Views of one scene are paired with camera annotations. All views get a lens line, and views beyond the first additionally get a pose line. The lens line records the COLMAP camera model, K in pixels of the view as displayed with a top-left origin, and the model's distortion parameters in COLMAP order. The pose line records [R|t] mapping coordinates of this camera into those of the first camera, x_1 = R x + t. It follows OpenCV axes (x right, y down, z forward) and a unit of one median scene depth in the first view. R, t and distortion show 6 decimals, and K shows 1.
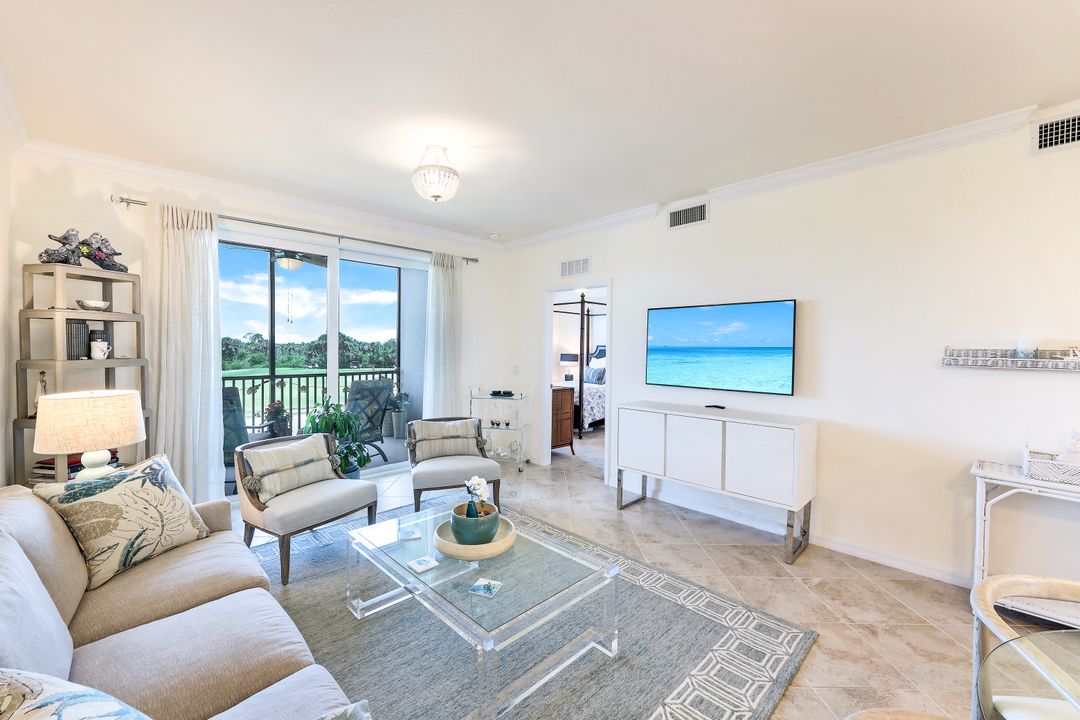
lens RADIAL K [[439.6, 0, 530.4], [0, 439.6, 353.4], [0, 0, 1]] dist [-0.000549, 0.000024]
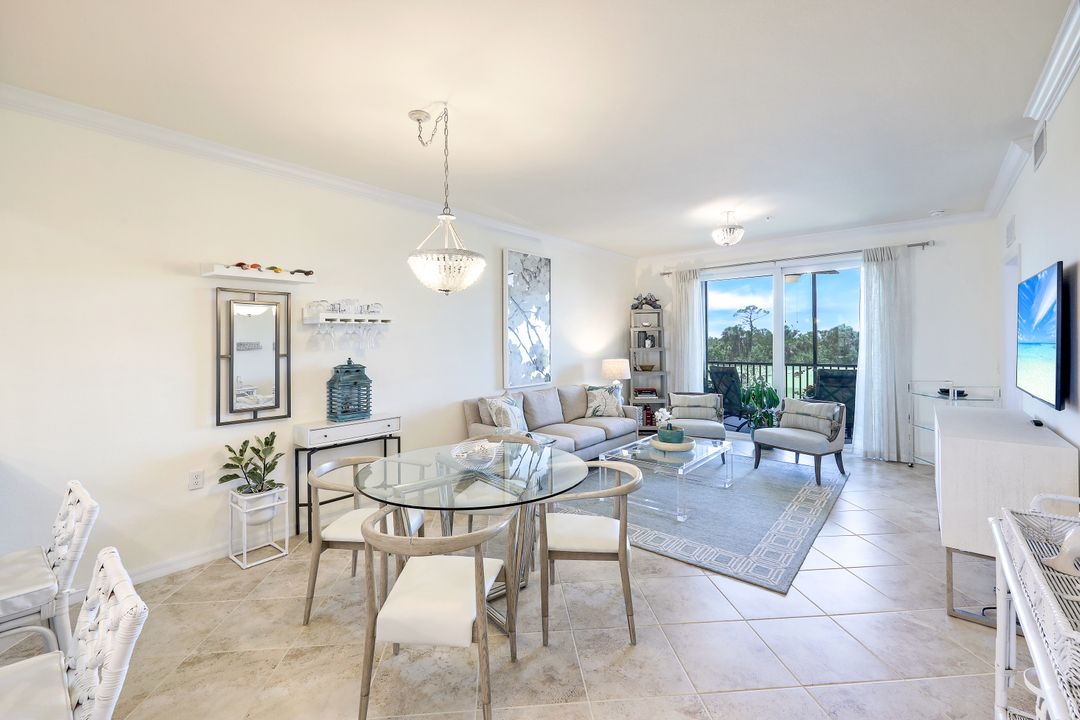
lens RADIAL K [[439.6, 0, 540.8], [0, 439.6, 348.7], [0, 0, 1]] dist [-0.000549, 0.000024]
pose [[0.103445, 0.005852, -0.994618, 0.587241], [-0.004559, 0.999975, 0.005410, 0.004000], [0.994625, 0.003975, 0.103470, 0.091593]]
